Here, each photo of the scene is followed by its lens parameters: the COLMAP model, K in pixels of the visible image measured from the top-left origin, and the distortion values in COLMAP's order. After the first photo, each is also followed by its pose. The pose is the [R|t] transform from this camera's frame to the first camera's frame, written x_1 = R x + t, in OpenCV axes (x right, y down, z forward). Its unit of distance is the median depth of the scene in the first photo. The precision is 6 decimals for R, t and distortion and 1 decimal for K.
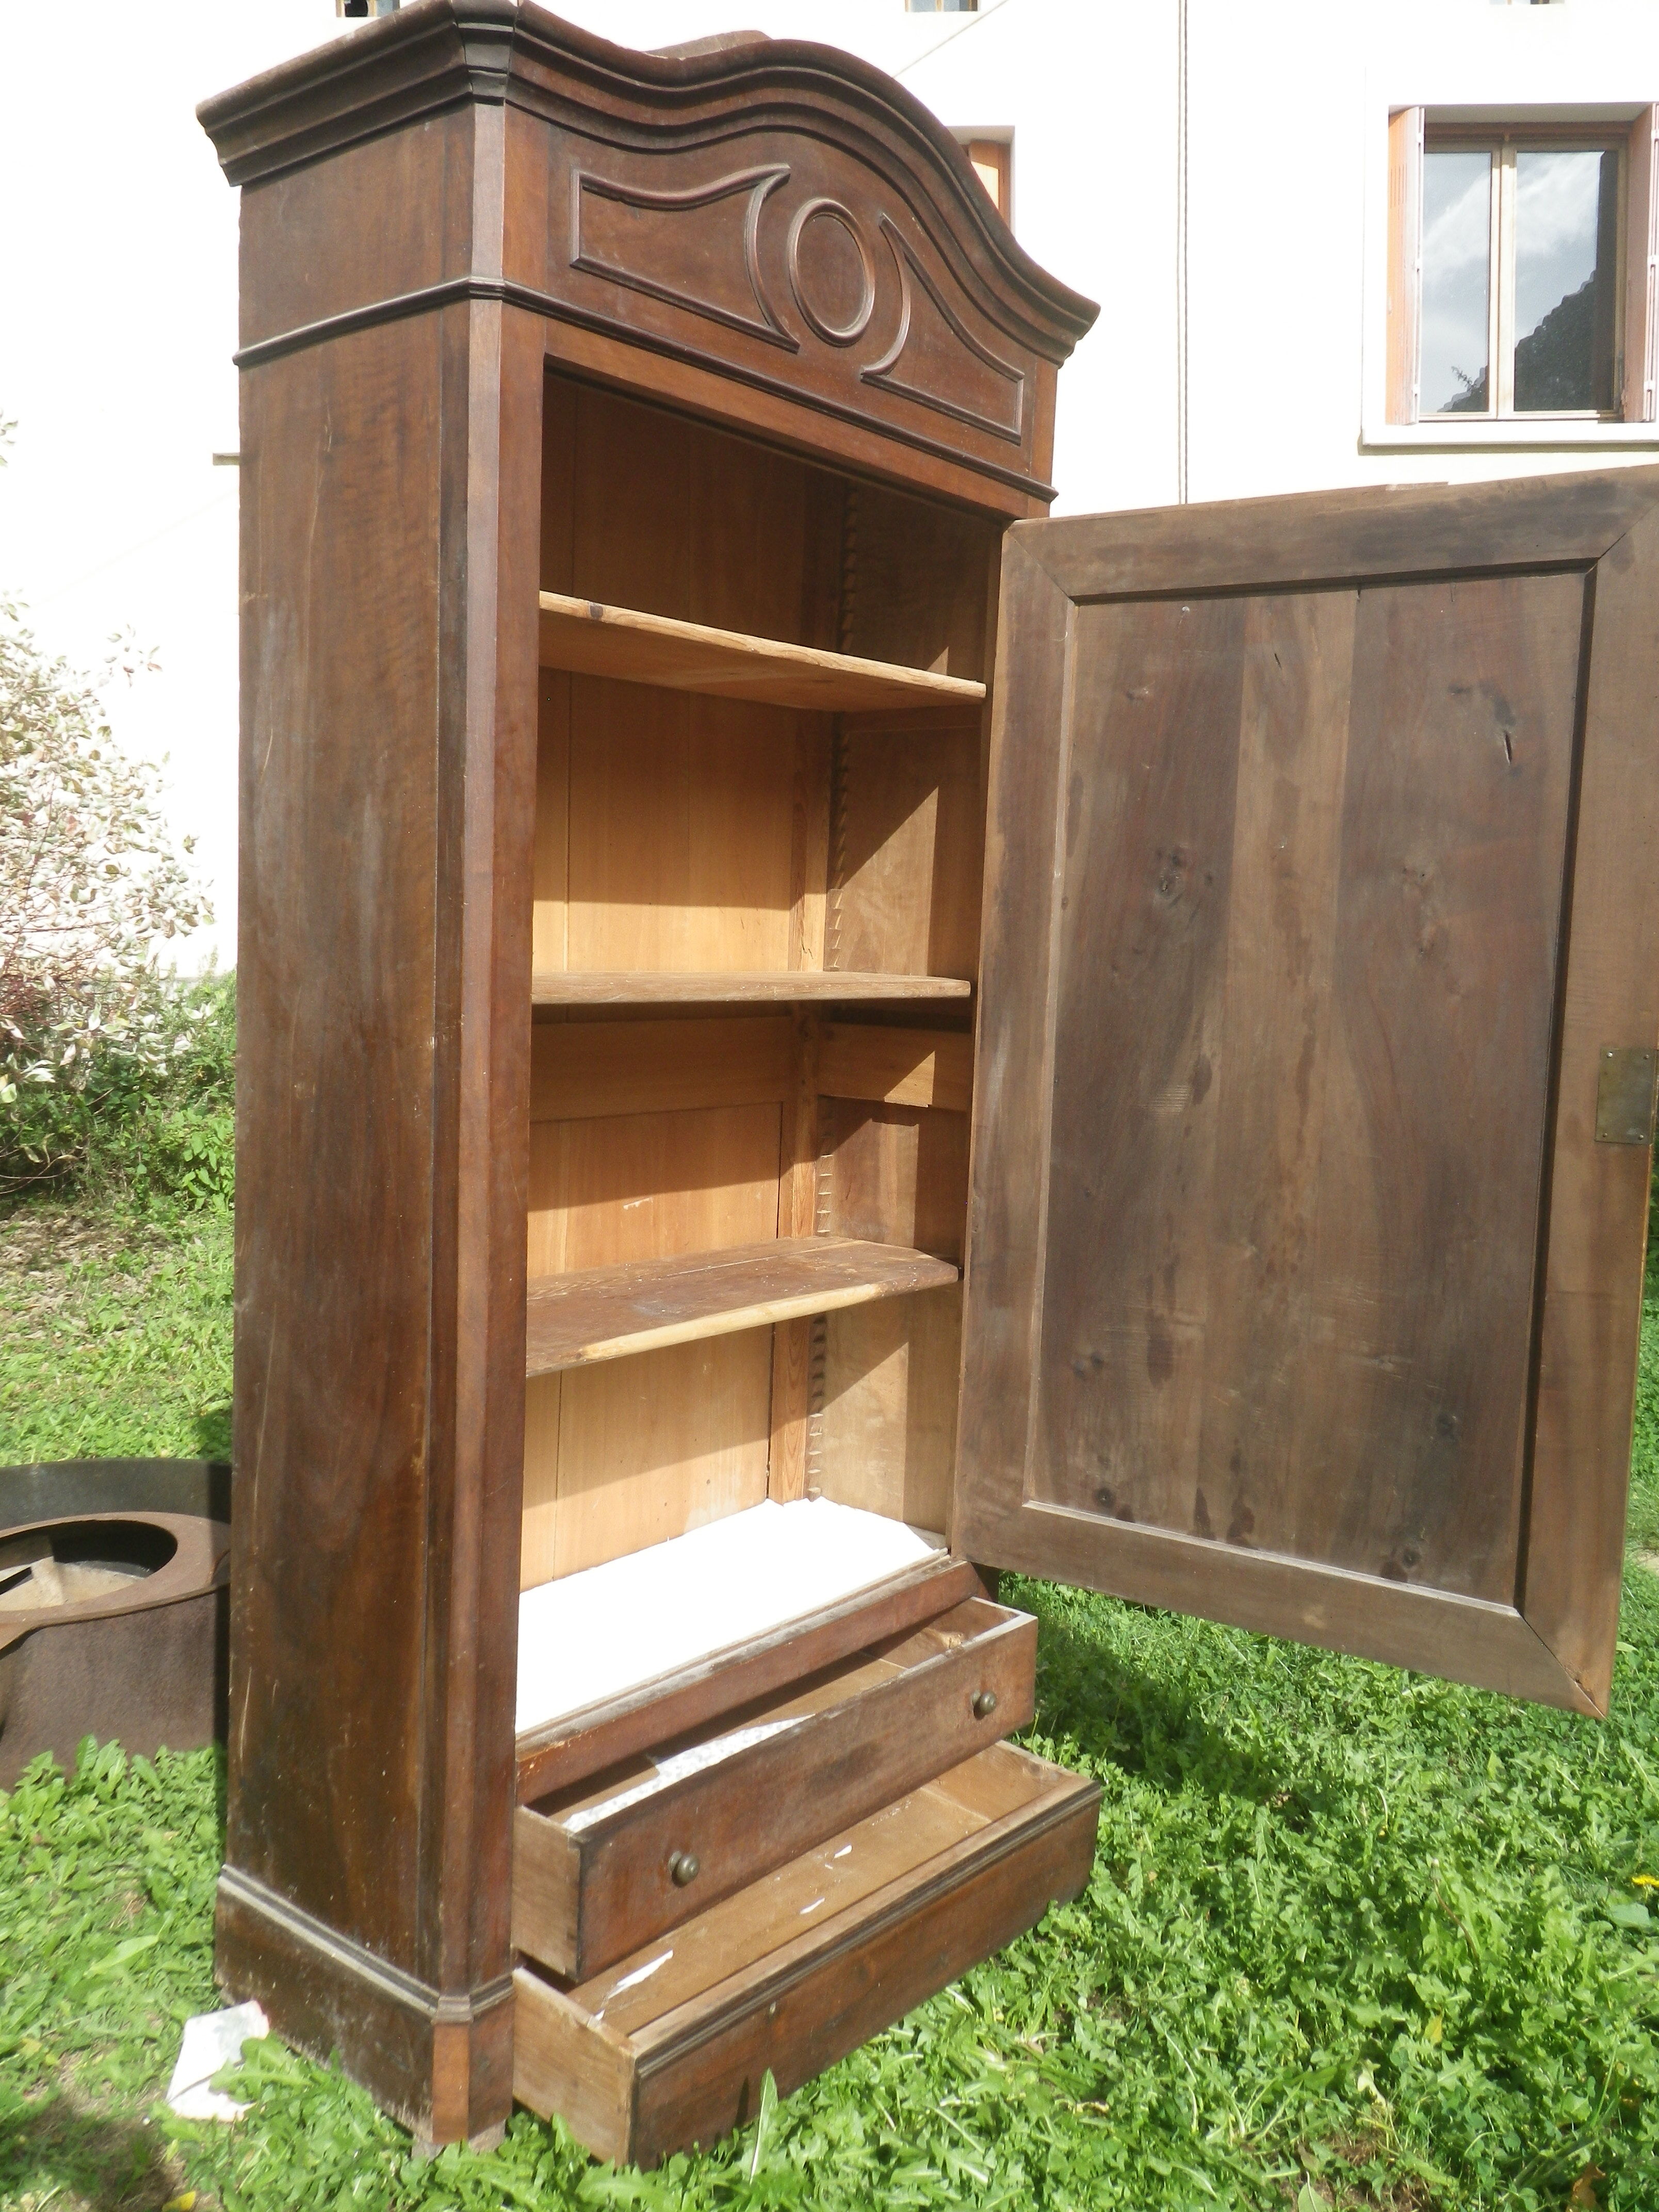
lens RADIAL K [[1850.4, 0, 829.2], [0, 1850.4, 1100.5], [0, 0, 1]] dist [0.026579, -0.029597]
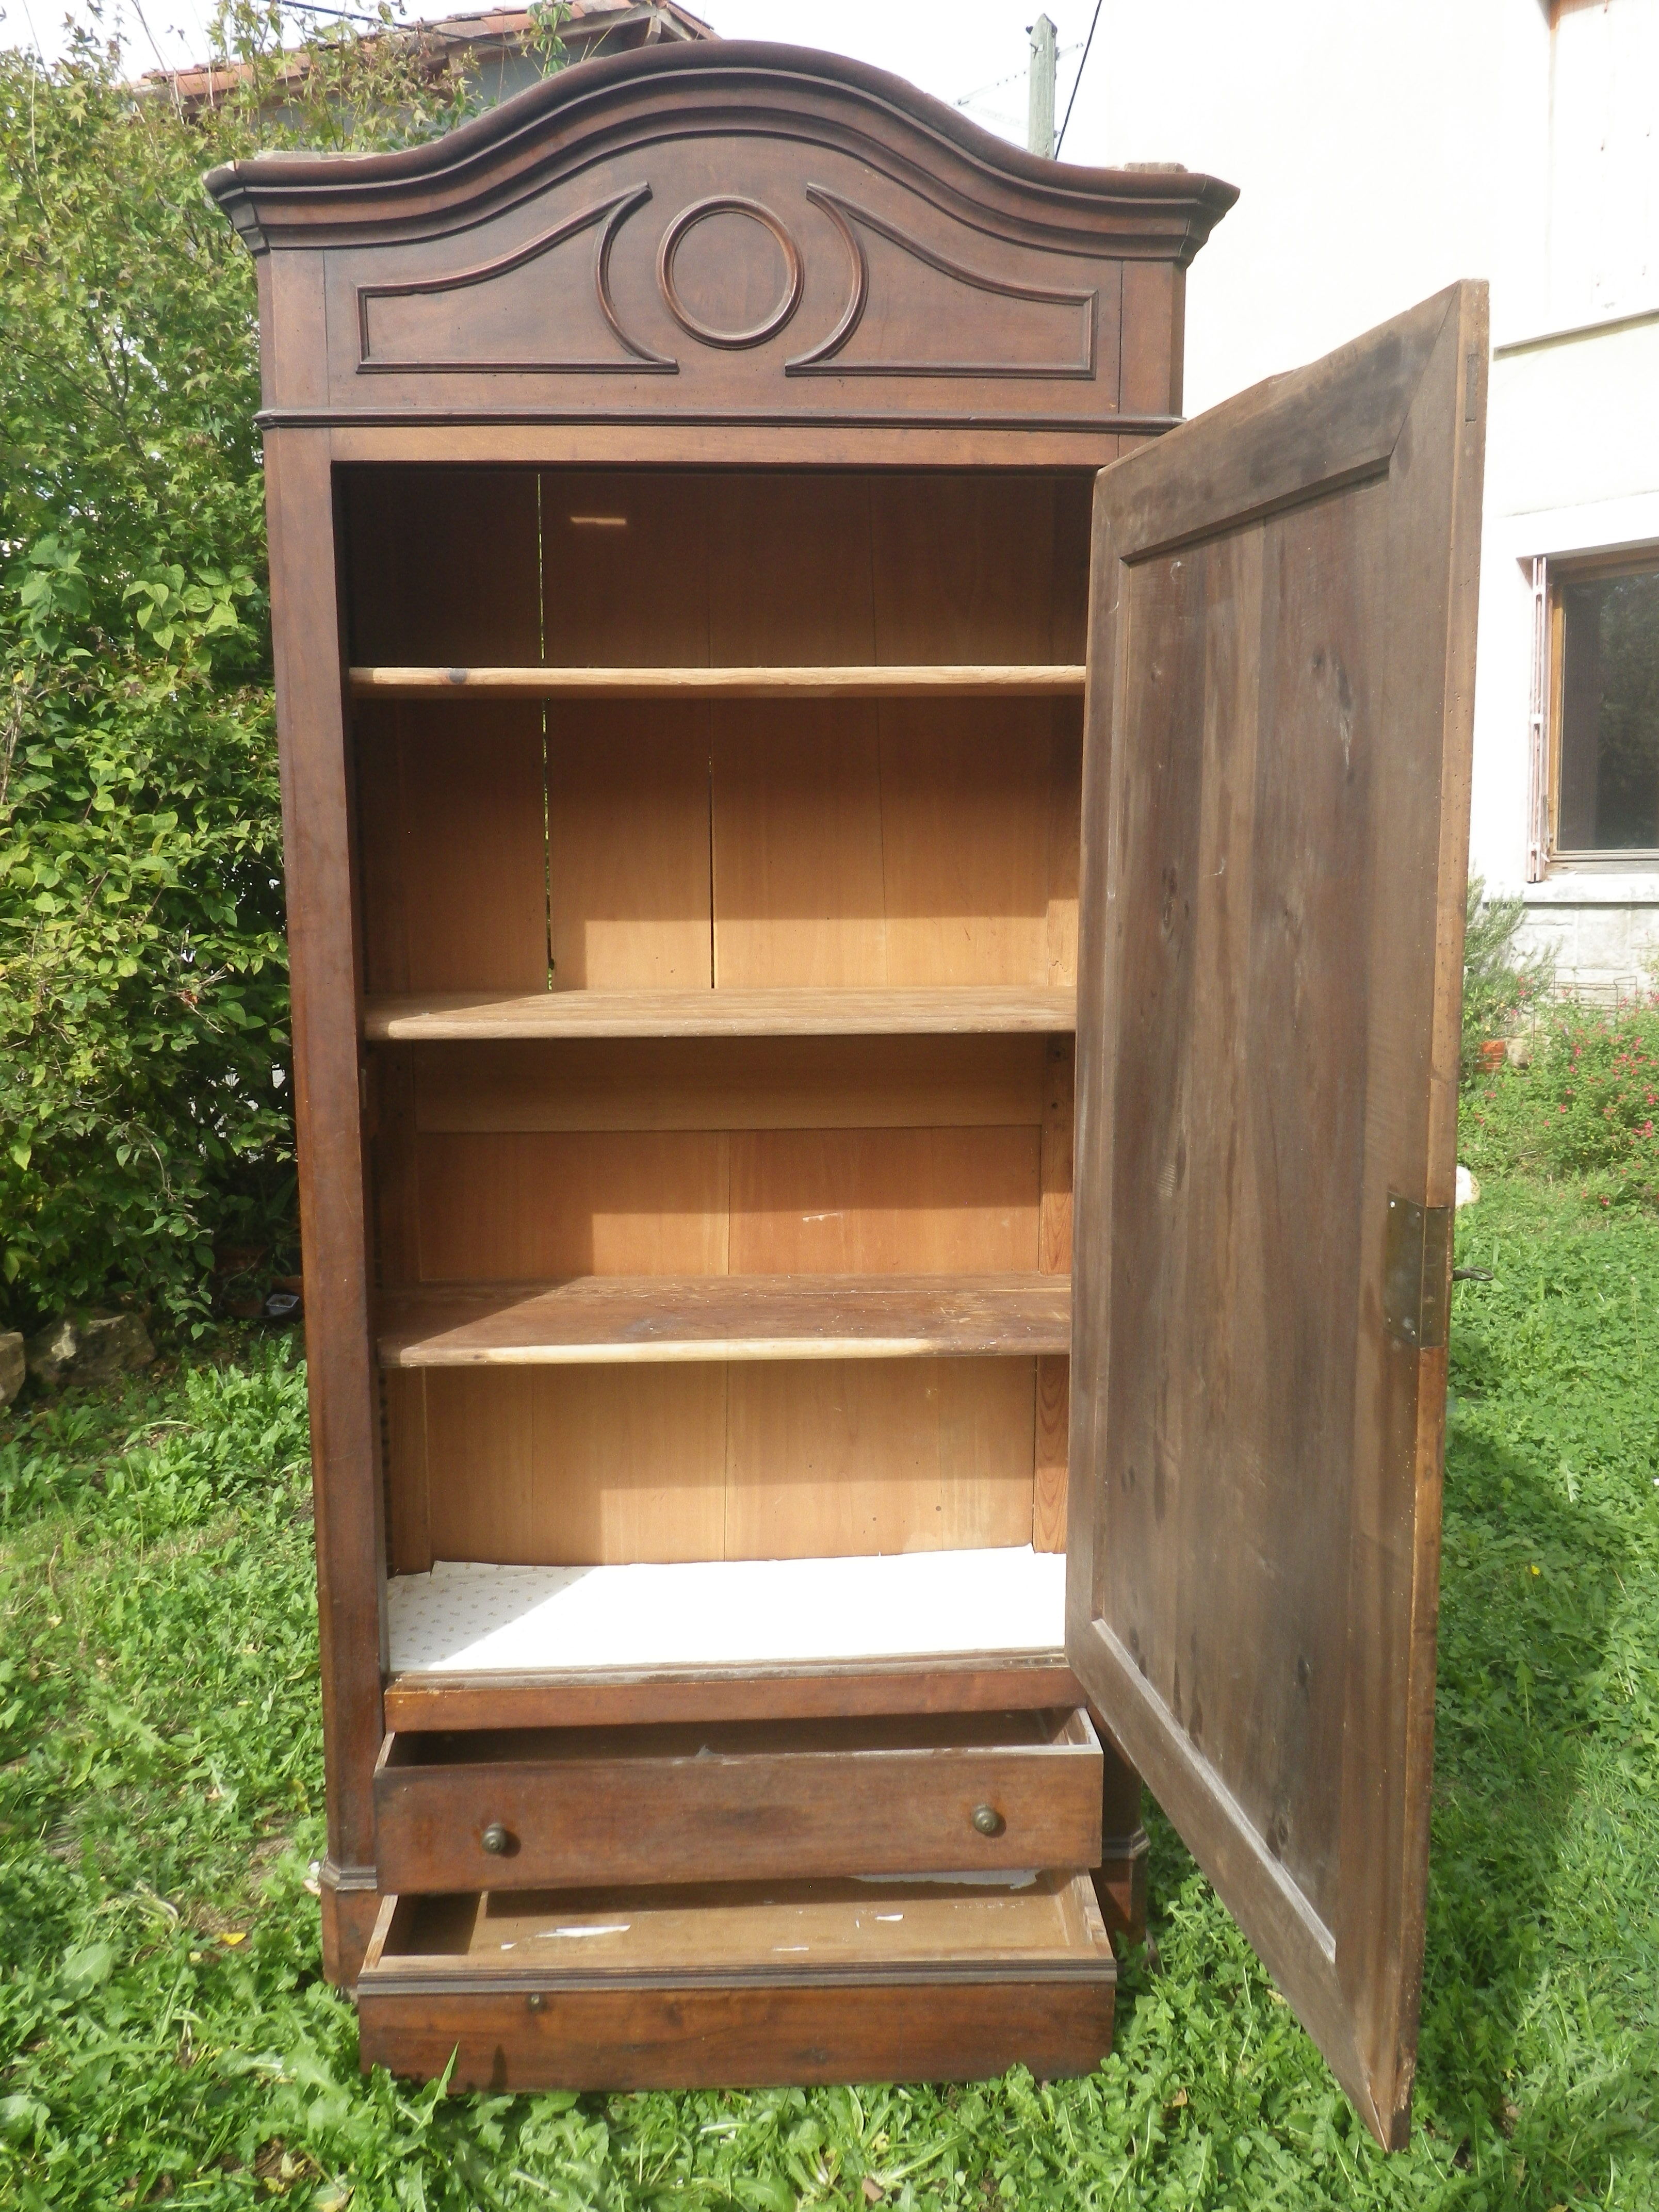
lens RADIAL K [[1850.4, 0, 827.5], [0, 1850.4, 1098.1], [0, 0, 1]] dist [0.026579, -0.029597]
pose [[0.676414, 0.085459, -0.731547, 0.649891], [-0.043958, 0.996159, 0.075726, -0.087757], [0.735209, -0.019064, 0.677573, 0.334169]]
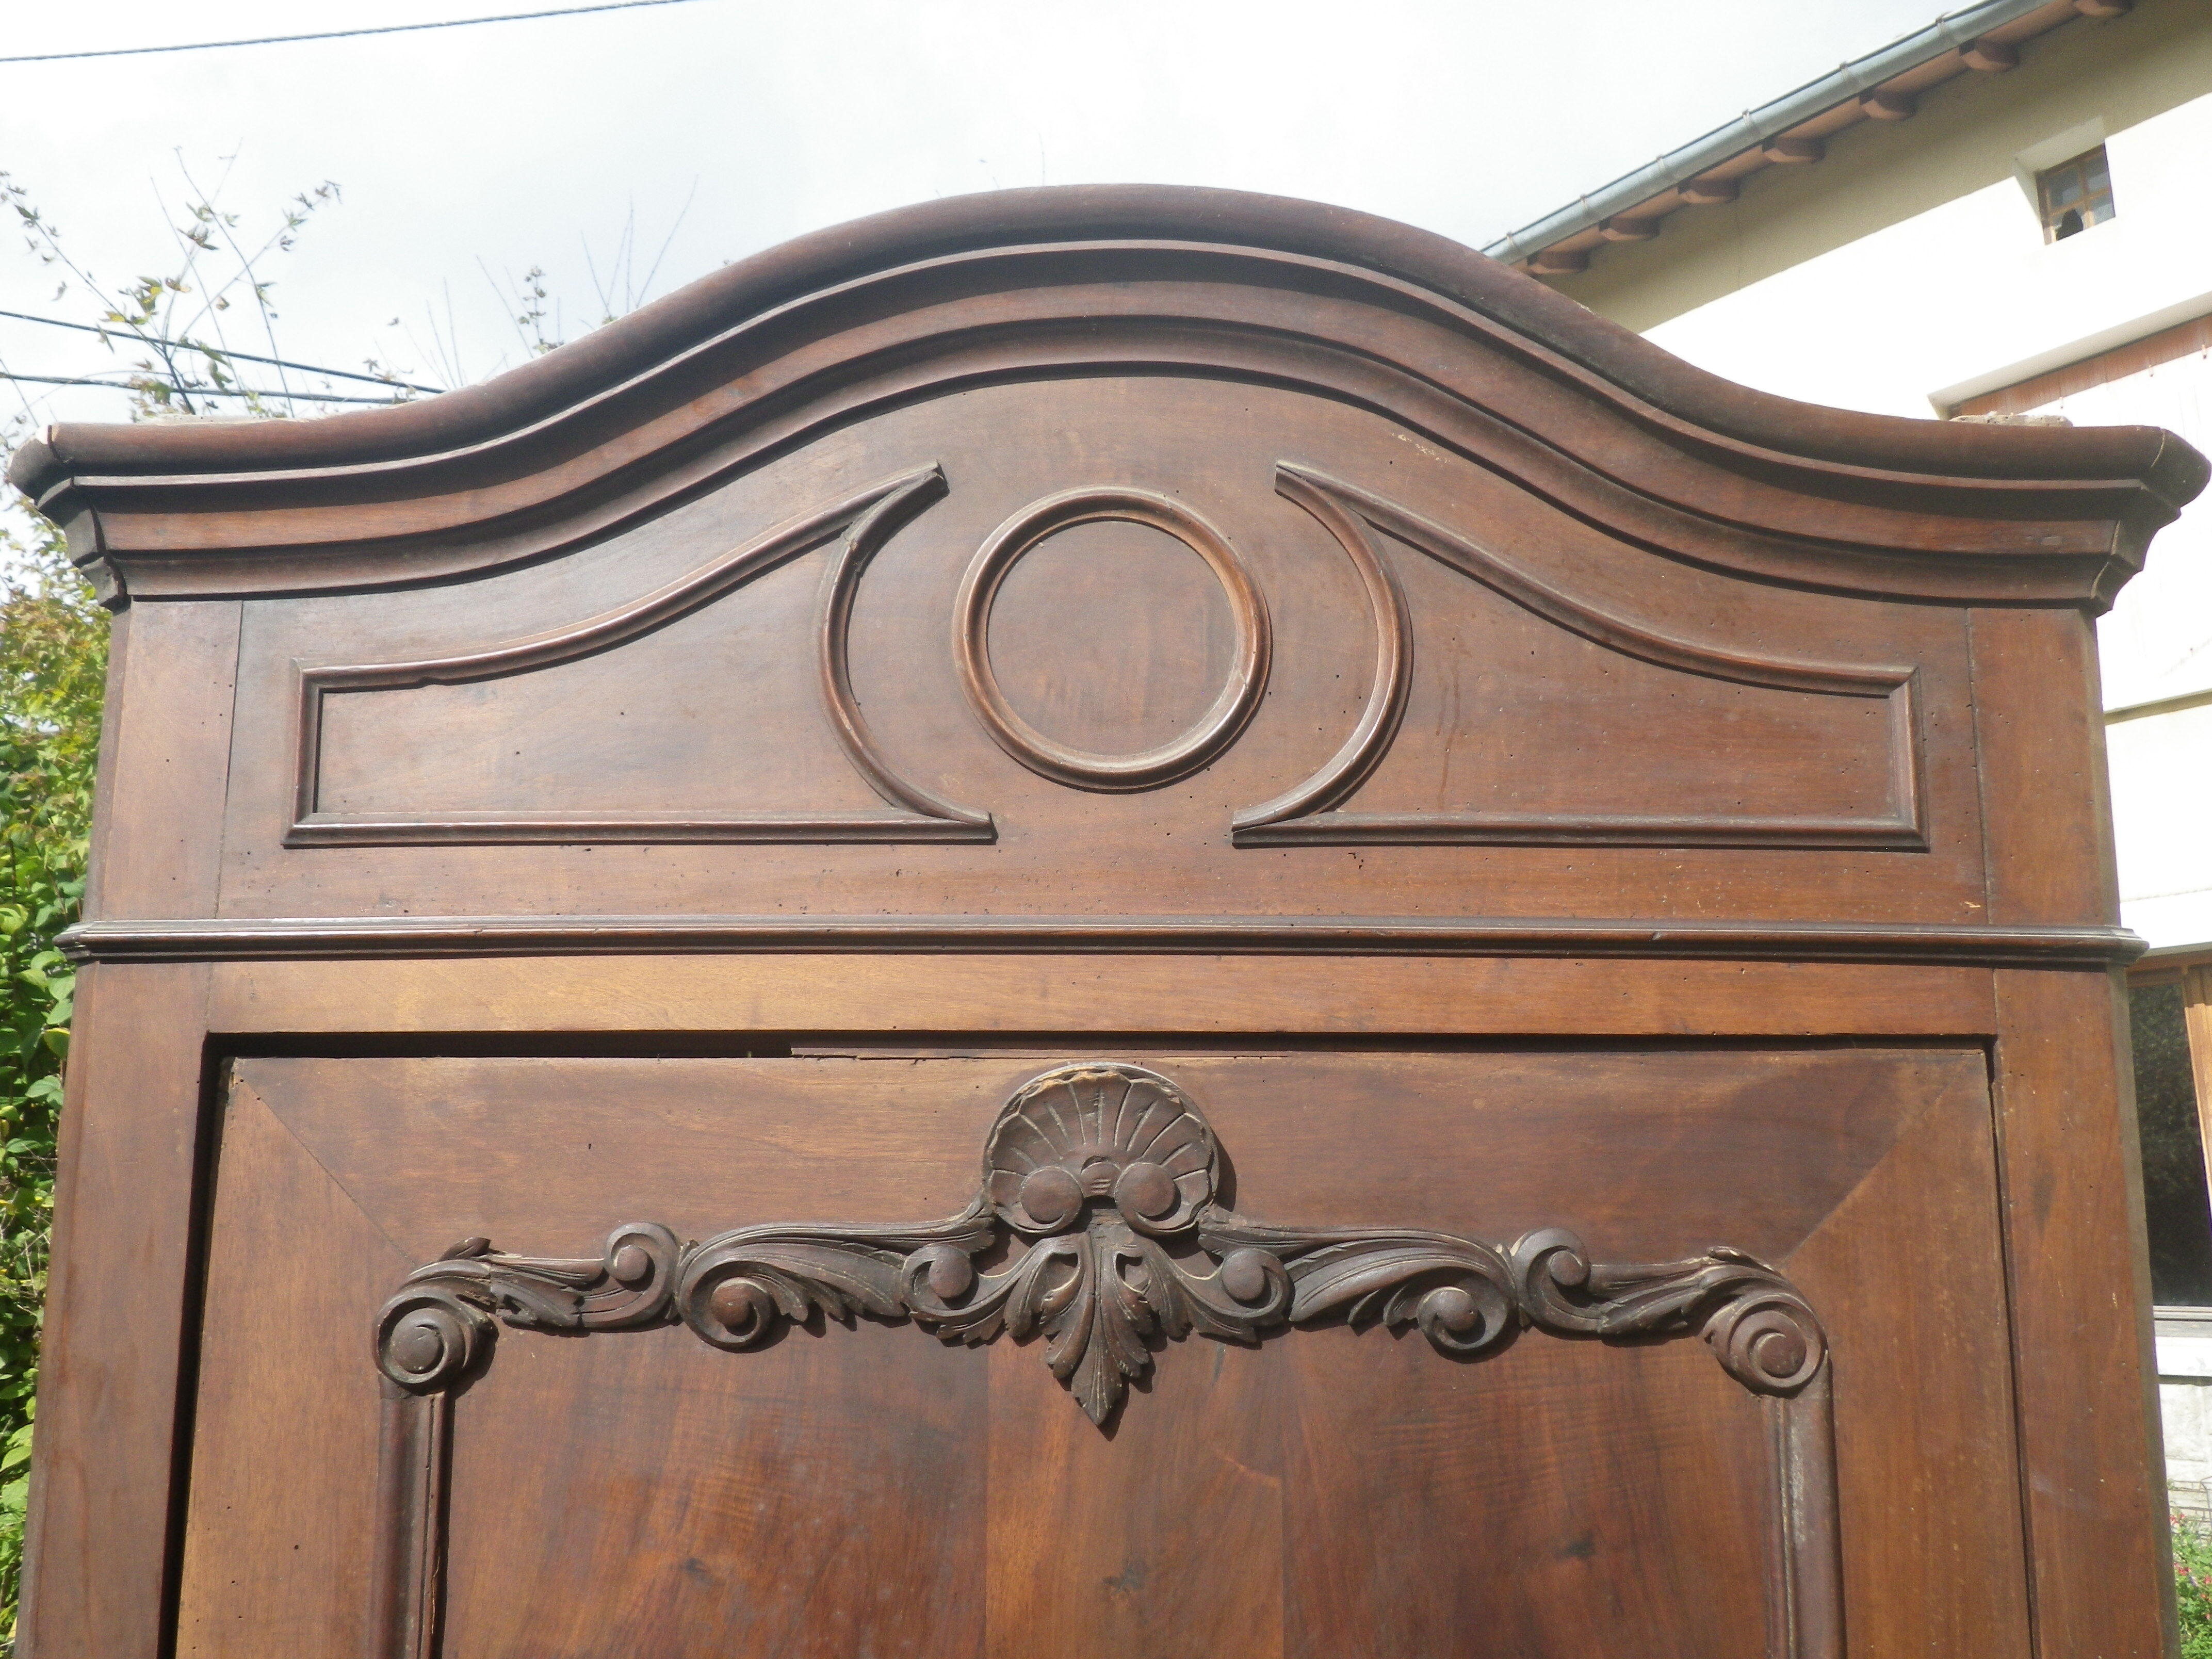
lens RADIAL K [[1850.4, 0, 1100.5], [0, 1850.4, 819.4], [0, 0, 1]] dist [0.026579, -0.029597]
pose [[0.644063, -0.145577, -0.750993, 0.274527], [-0.050823, 0.971413, -0.231891, -0.258978], [0.763282, 0.187520, 0.618252, 0.630554]]
